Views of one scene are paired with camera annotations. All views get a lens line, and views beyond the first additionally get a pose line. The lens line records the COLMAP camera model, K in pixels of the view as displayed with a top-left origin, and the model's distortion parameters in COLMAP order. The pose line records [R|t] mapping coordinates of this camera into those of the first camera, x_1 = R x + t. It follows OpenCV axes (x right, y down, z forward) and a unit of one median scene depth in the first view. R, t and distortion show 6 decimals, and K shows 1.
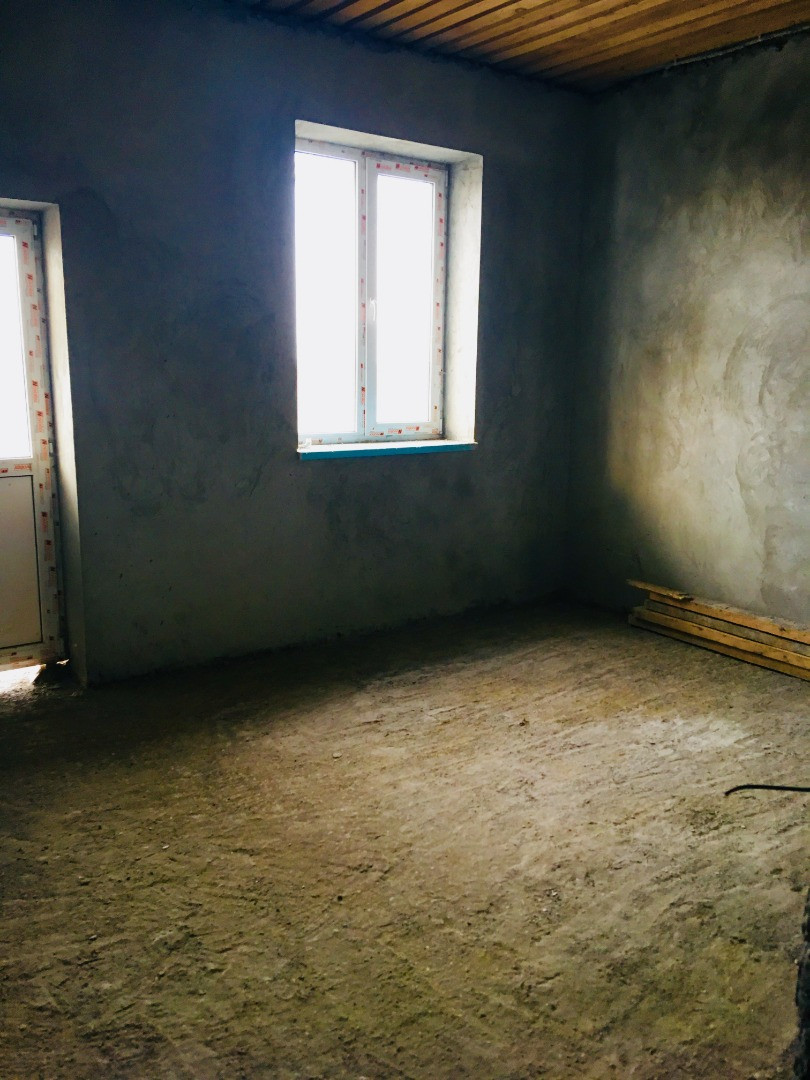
lens RADIAL K [[919.0, 0, 396.3], [0, 919.0, 536.9], [0, 0, 1]] dist [0.087467, -0.112490]
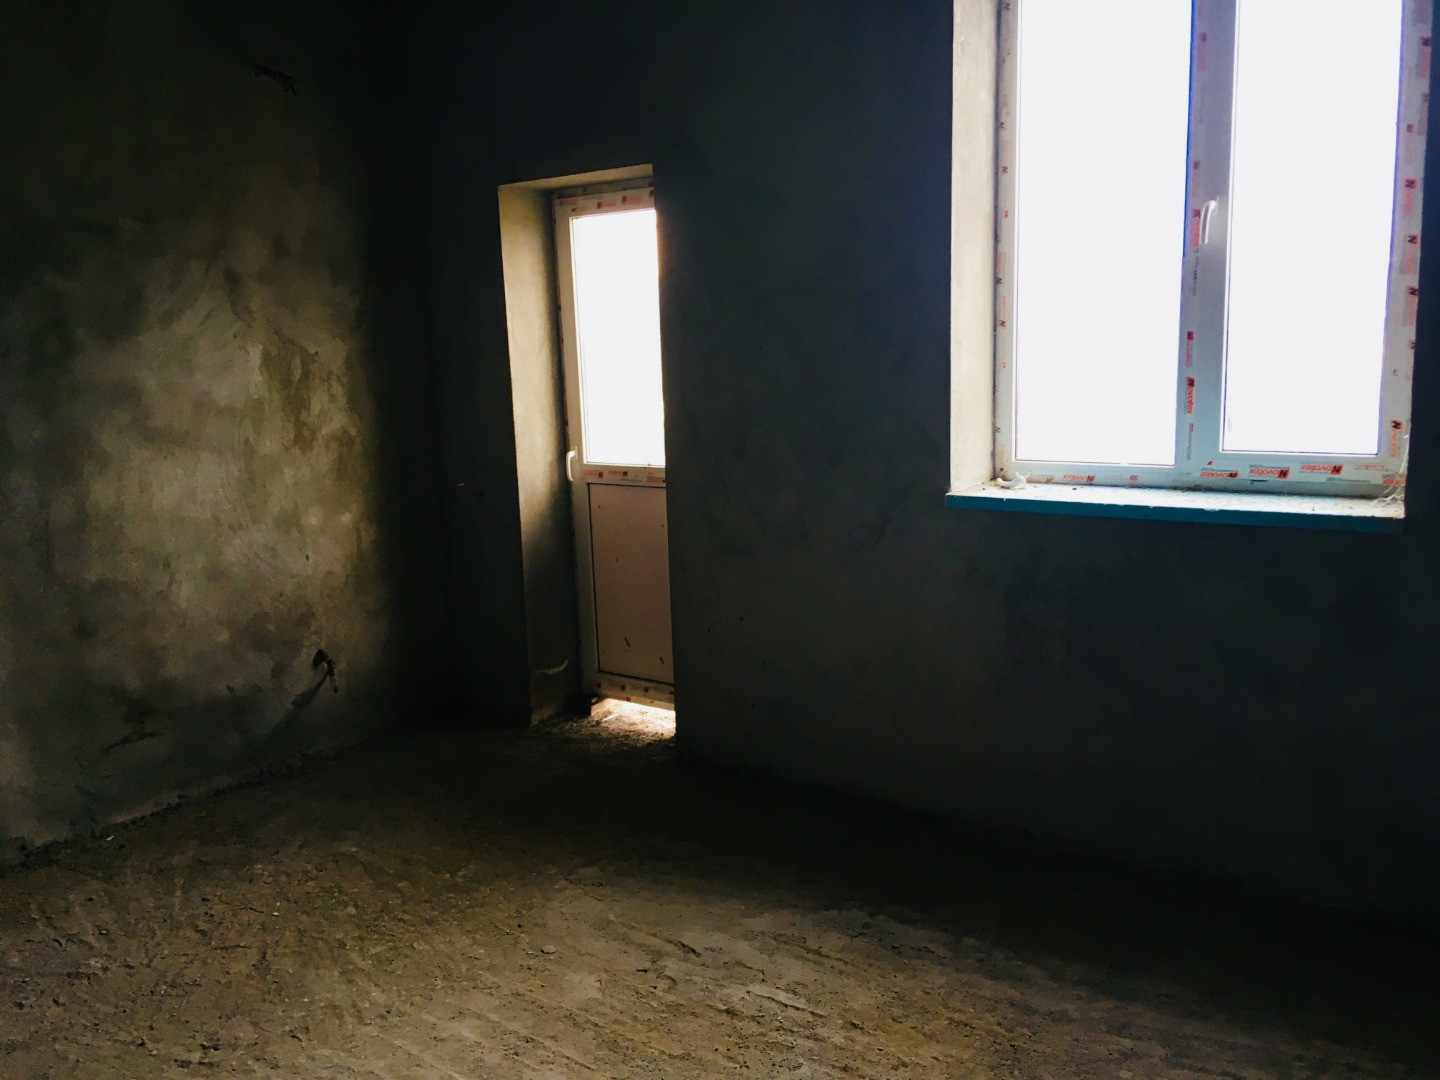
lens RADIAL K [[1225.3, 0, 715.8], [0, 1225.3, 537.8], [0, 0, 1]] dist [0.087467, -0.112490]
pose [[0.284019, 0.146666, -0.947535, 0.643312], [-0.127721, 0.985212, 0.114214, -0.145716], [0.950274, 0.088581, 0.298551, 0.678165]]
